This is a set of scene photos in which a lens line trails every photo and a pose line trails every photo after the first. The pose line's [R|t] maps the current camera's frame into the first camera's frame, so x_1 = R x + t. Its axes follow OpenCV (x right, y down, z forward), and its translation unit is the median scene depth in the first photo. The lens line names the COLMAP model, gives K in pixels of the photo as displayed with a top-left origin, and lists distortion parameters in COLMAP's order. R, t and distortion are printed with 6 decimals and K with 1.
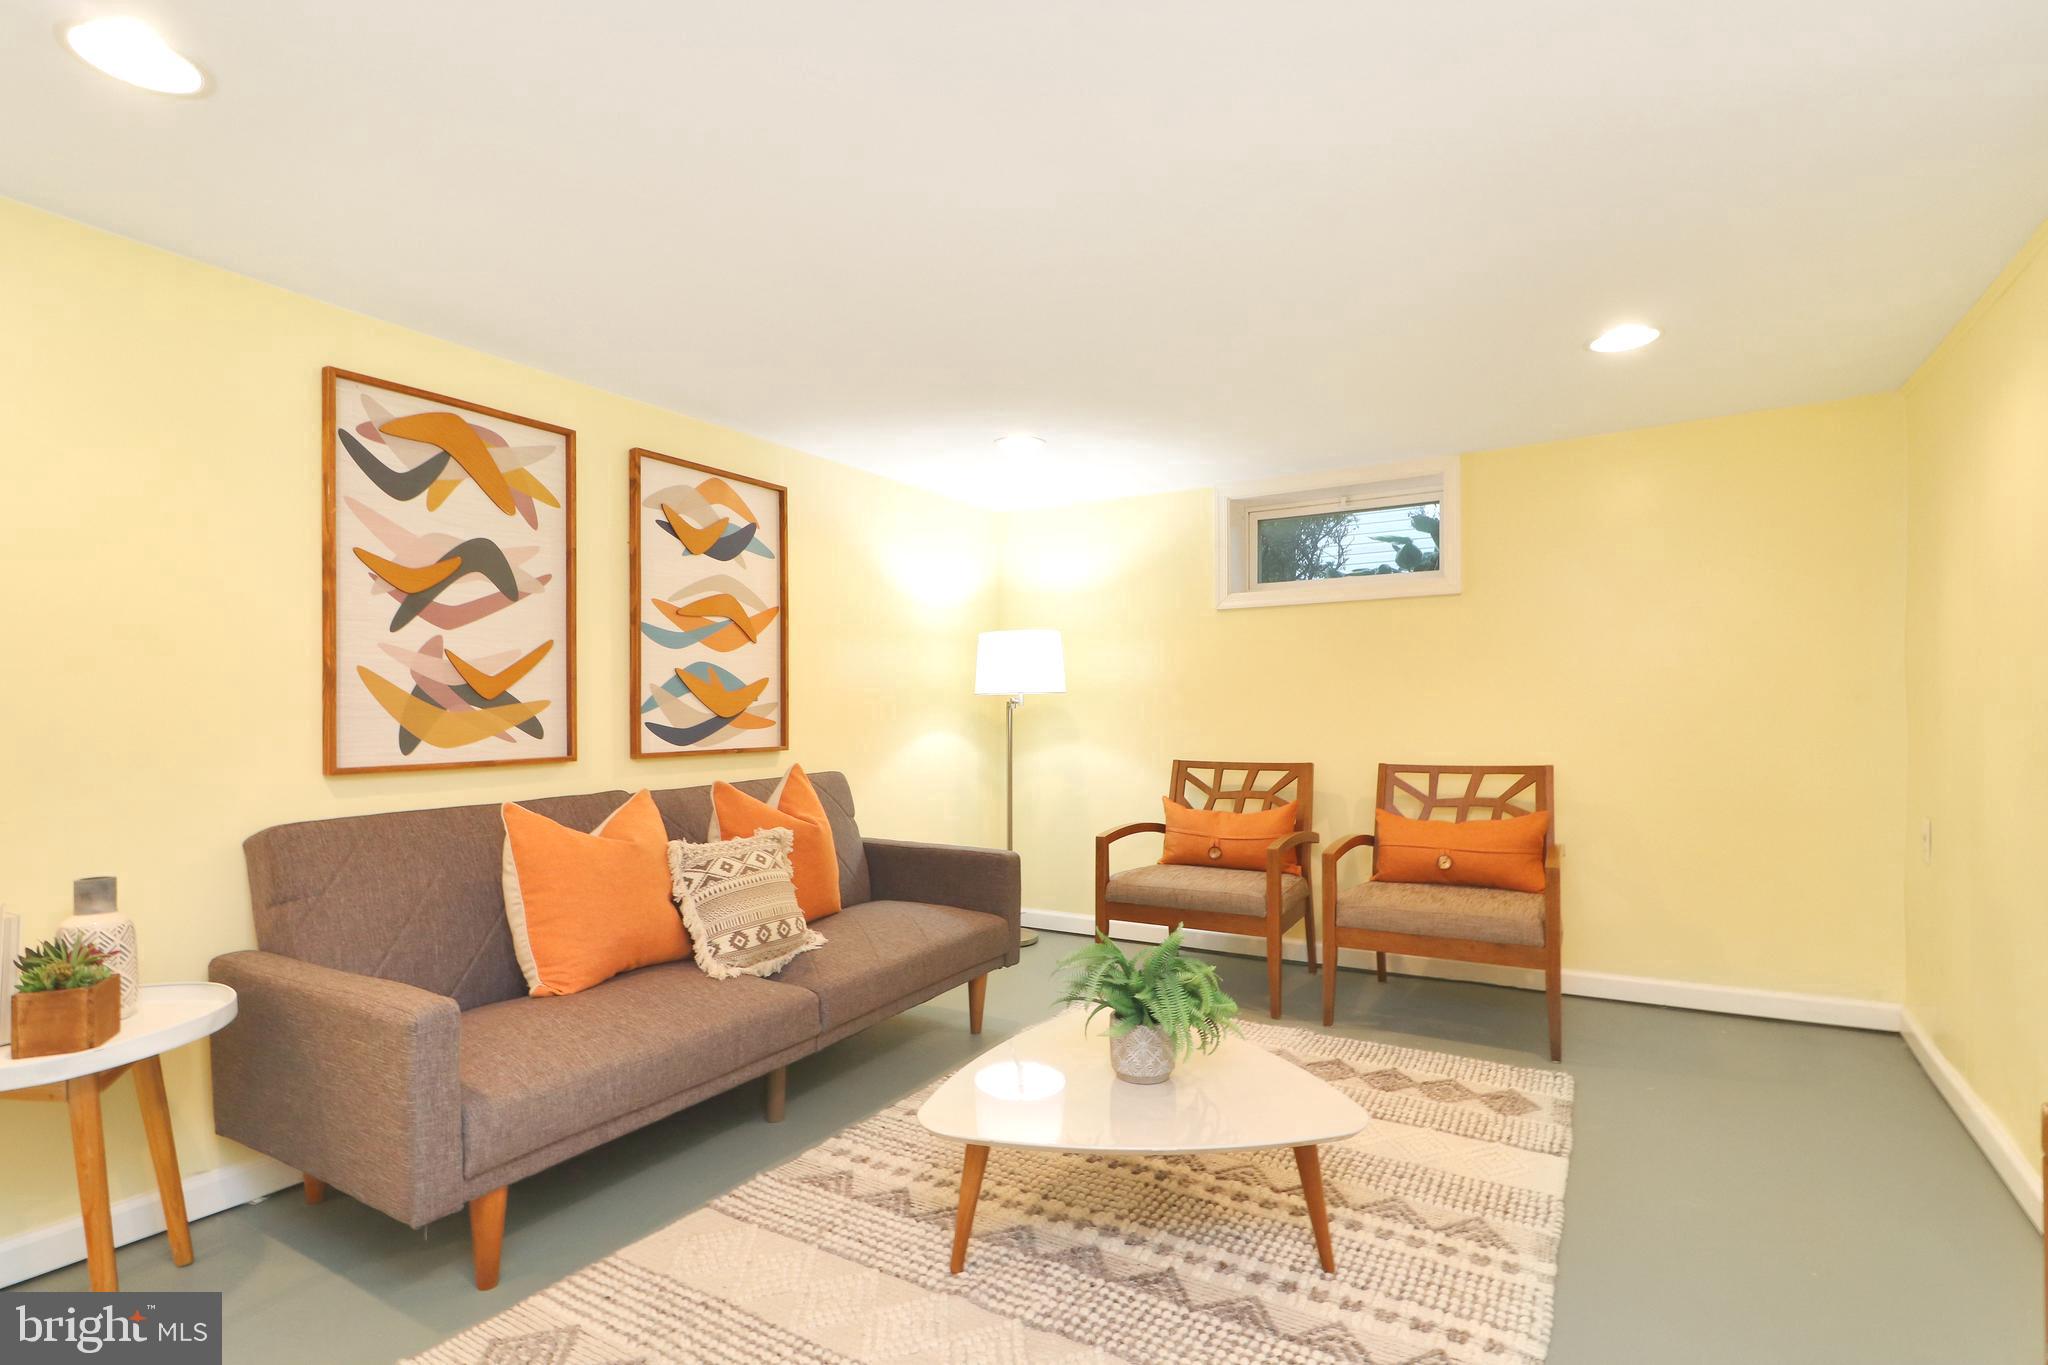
lens RADIAL K [[1031.2, 0, 1022.1], [0, 1031.2, 719.6], [0, 0, 1]] dist [0.029698, -0.012147]
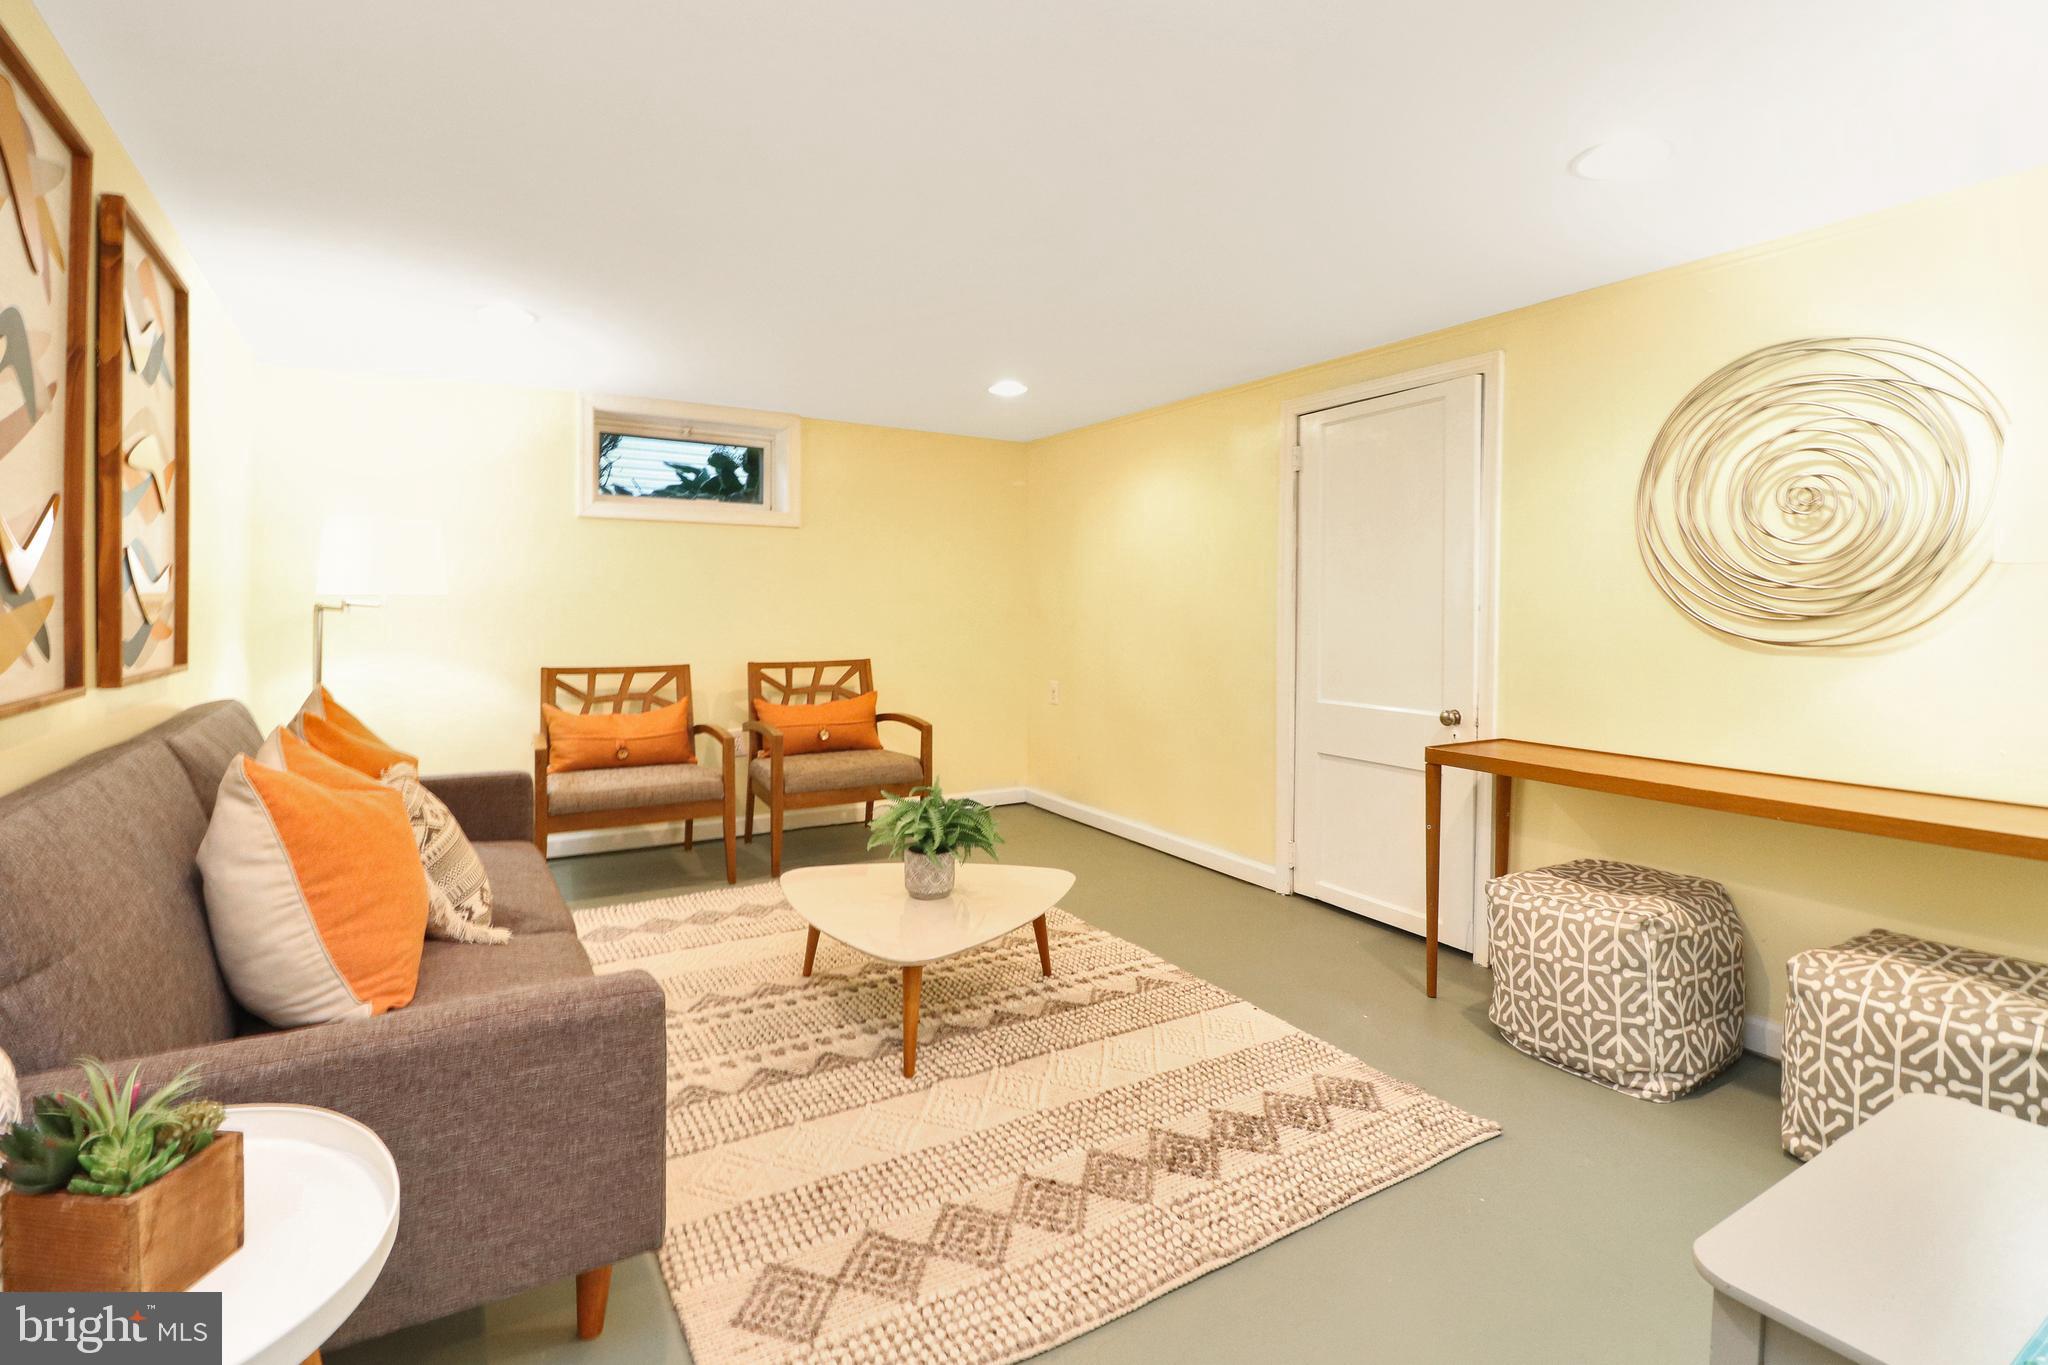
lens RADIAL K [[995.5, 0, 1032.6], [0, 995.5, 680.2], [0, 0, 1]] dist [0.022347, -0.010854]
pose [[0.449099, -0.049509, 0.892109, -0.604956], [-0.003018, 0.998374, 0.056926, -0.004267], [-0.893477, -0.028258, 0.448220, 0.201508]]
